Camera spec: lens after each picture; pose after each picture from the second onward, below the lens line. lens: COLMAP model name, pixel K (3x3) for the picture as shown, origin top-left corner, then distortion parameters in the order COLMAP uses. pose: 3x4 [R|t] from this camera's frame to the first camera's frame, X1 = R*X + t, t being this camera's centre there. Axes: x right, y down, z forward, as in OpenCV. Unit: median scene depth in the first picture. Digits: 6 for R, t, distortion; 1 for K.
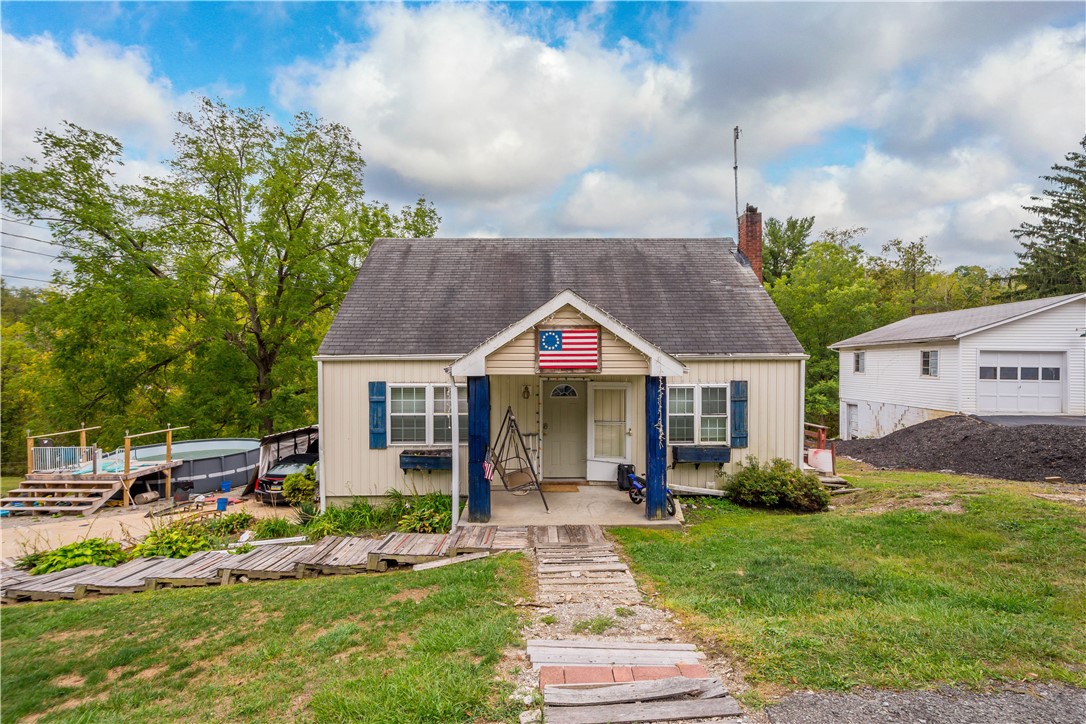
lens RADIAL K [[491.5, 0, 543.0], [0, 491.5, 362.0], [0, 0, 1]] dist [0.012816, -0.000151]
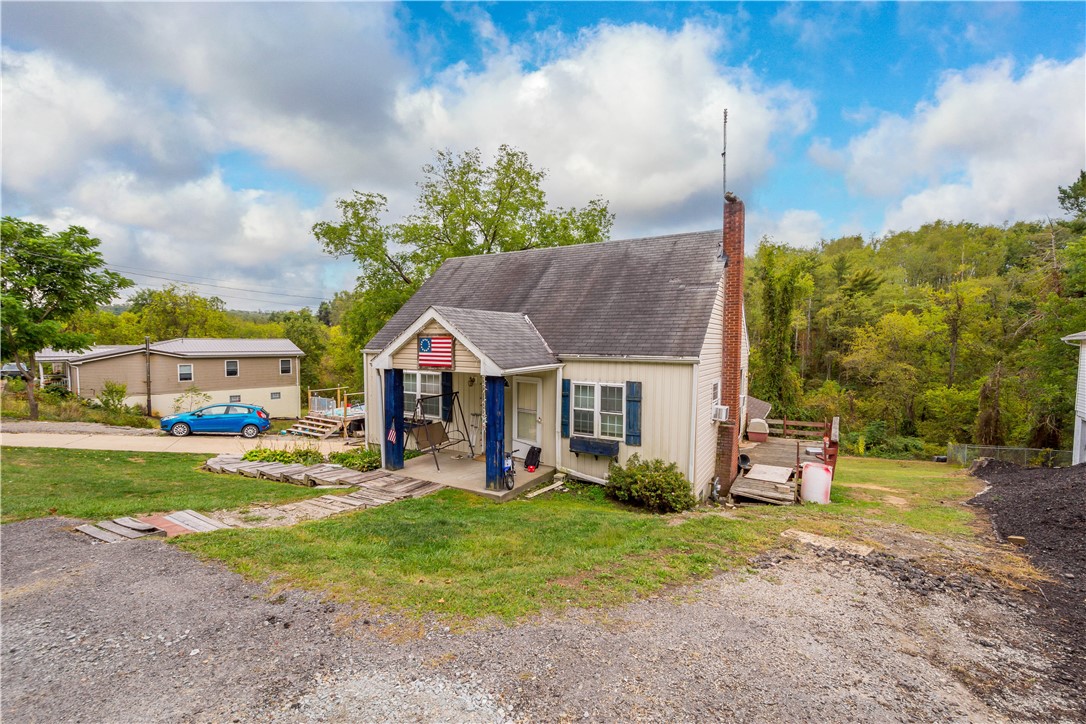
lens RADIAL K [[474.5, 0, 543.8], [0, 474.5, 364.9], [0, 0, 1]] dist [0.009595, -0.000678]
pose [[0.854612, 0.037046, -0.517944, 0.761312], [-0.012423, 0.998625, 0.050927, -0.046753], [0.519118, -0.037088, 0.853897, 0.043905]]
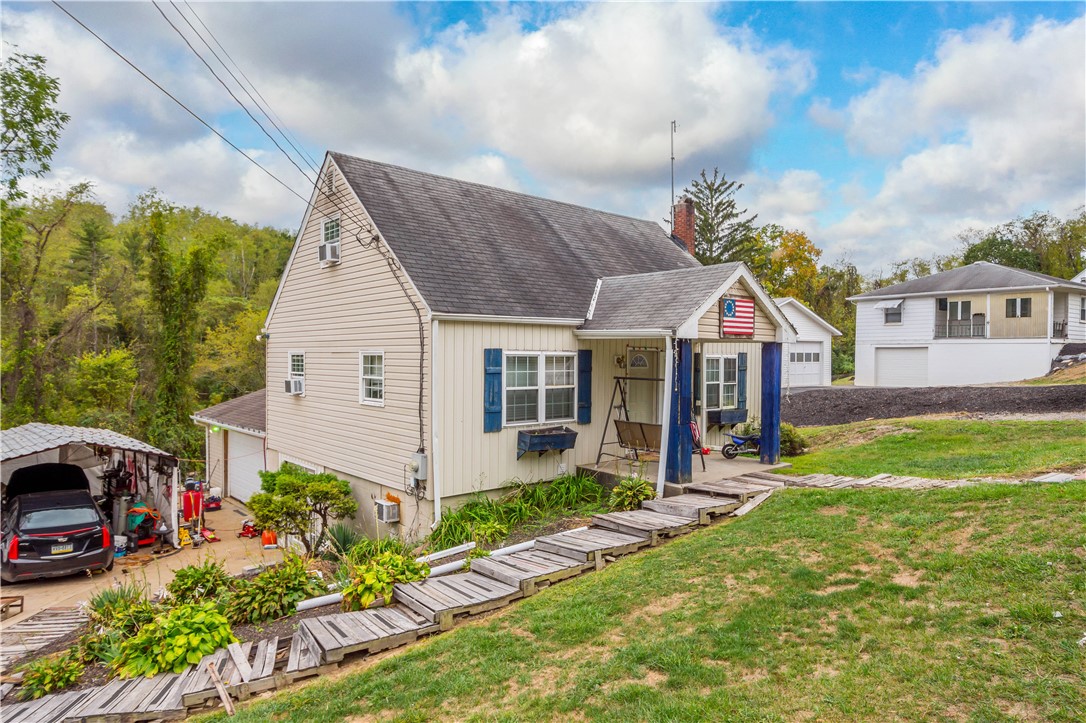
lens RADIAL K [[651.1, 0, 543.0], [0, 651.1, 361.5], [0, 0, 1]] dist [0.003456, -0.002027]
pose [[0.763993, 0.002071, 0.645221, -0.963966], [-0.006207, 0.999972, 0.004140, 0.056029], [-0.645194, -0.007168, 0.763985, 0.129747]]
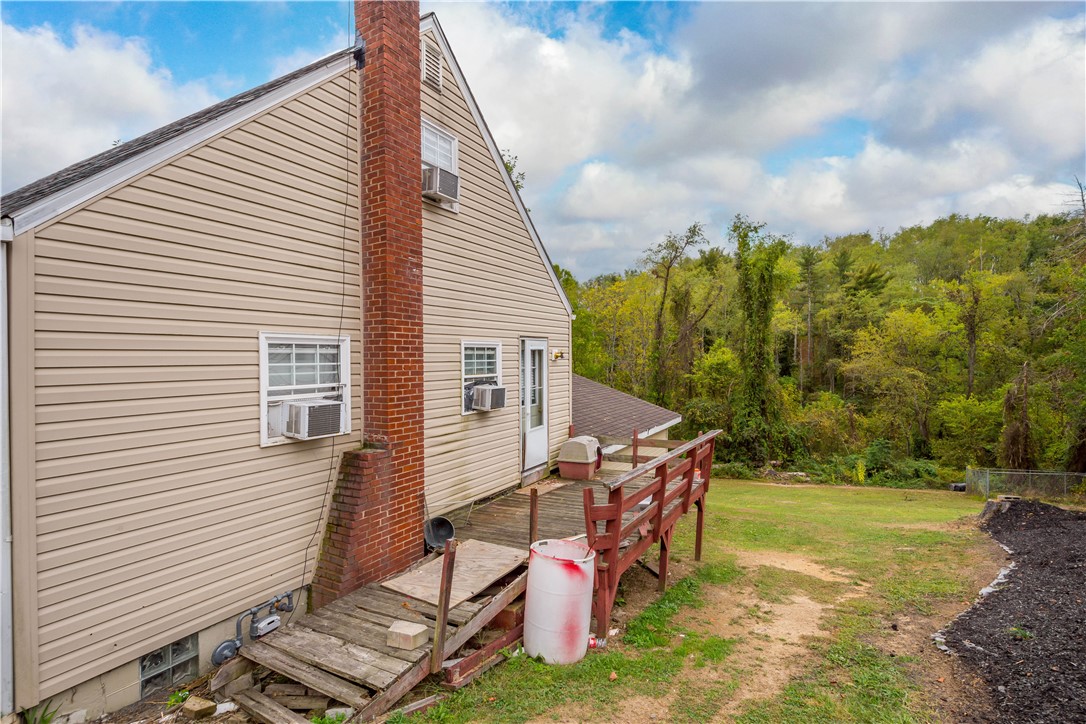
lens RADIAL K [[525.9, 0, 542.4], [0, 525.9, 364.5], [0, 0, 1]] dist [0.005680, 0.000685]
pose [[0.864273, 0.007409, -0.502968, 0.958350], [-0.000554, 0.999905, 0.013777, 0.061372], [0.503022, -0.011628, 0.864195, 0.887761]]
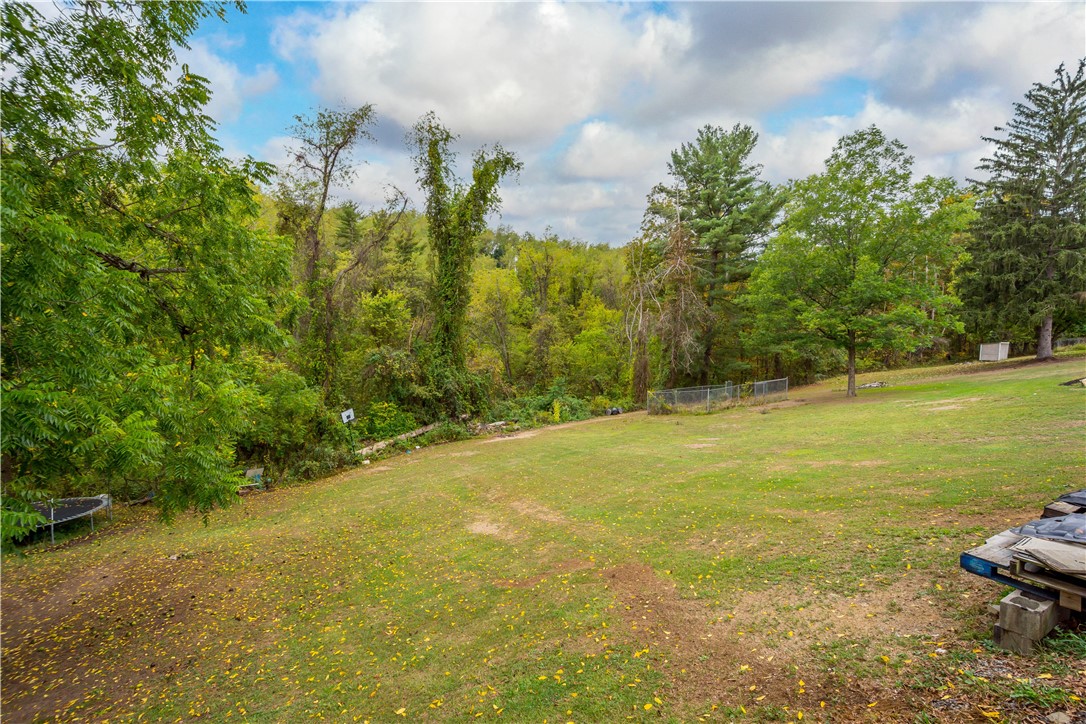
lens RADIAL K [[474.5, 0, 543.8], [0, 474.5, 364.9], [0, 0, 1]] dist [0.009595, -0.000678]
pose [[0.873904, -0.016285, 0.485826, -1.012918], [-0.018429, 0.997610, 0.066590, 0.344241], [-0.485749, -0.067147, 0.871515, 2.512312]]
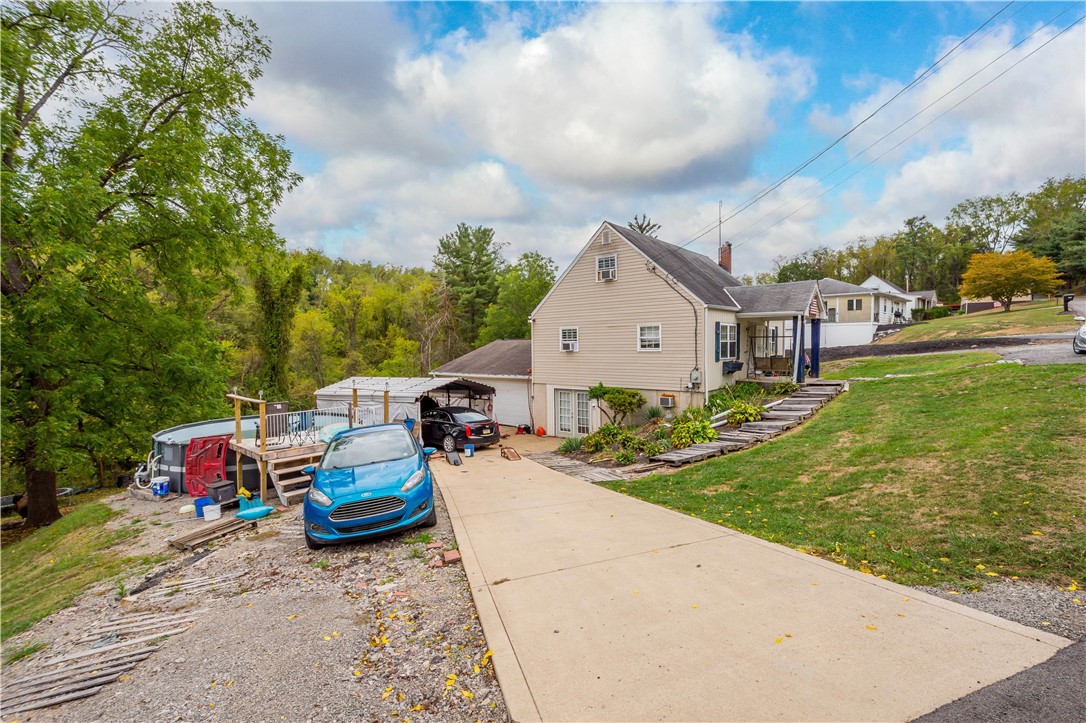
lens RADIAL K [[481.3, 0, 546.4], [0, 481.3, 357.8], [0, 0, 1]] dist [0.010884, -0.000030]
pose [[0.648538, -0.024797, 0.760778, -1.976740], [0.011739, 0.999676, 0.022577, 0.119039], [-0.761092, -0.005711, 0.648619, 0.373769]]
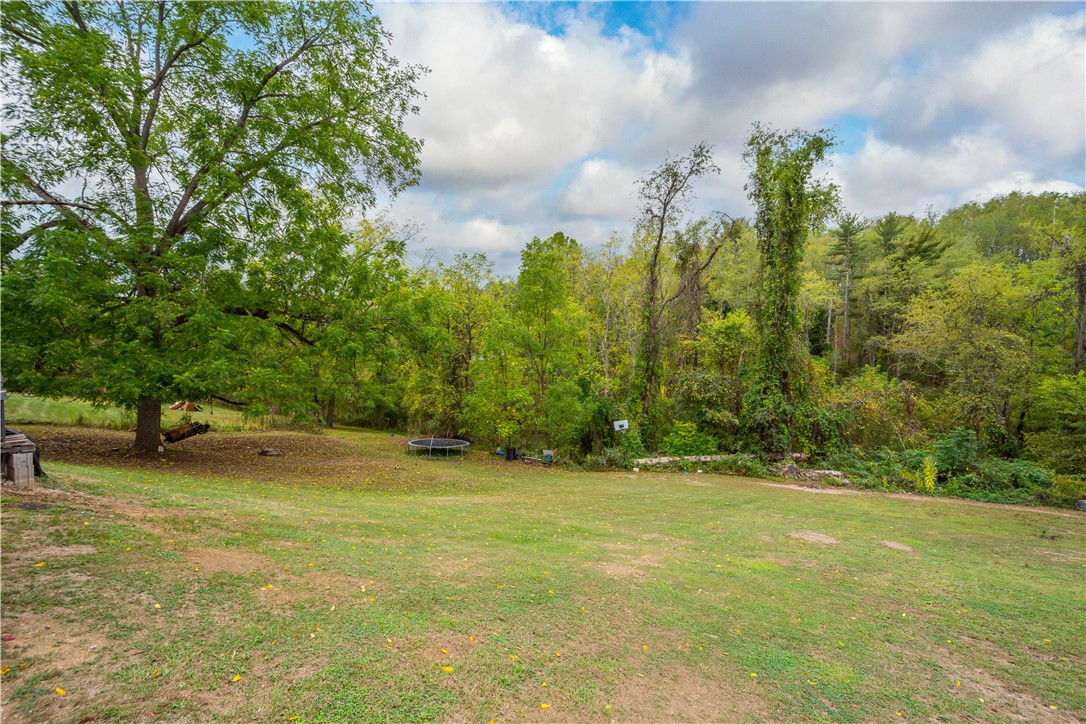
lens RADIAL K [[474.5, 0, 543.8], [0, 474.5, 364.9], [0, 0, 1]] dist [0.009595, -0.000678]
pose [[0.816464, 0.035491, -0.576304, 0.803014], [-0.018492, 0.999204, 0.035337, 0.332324], [0.577100, -0.018194, 0.816471, 2.533877]]
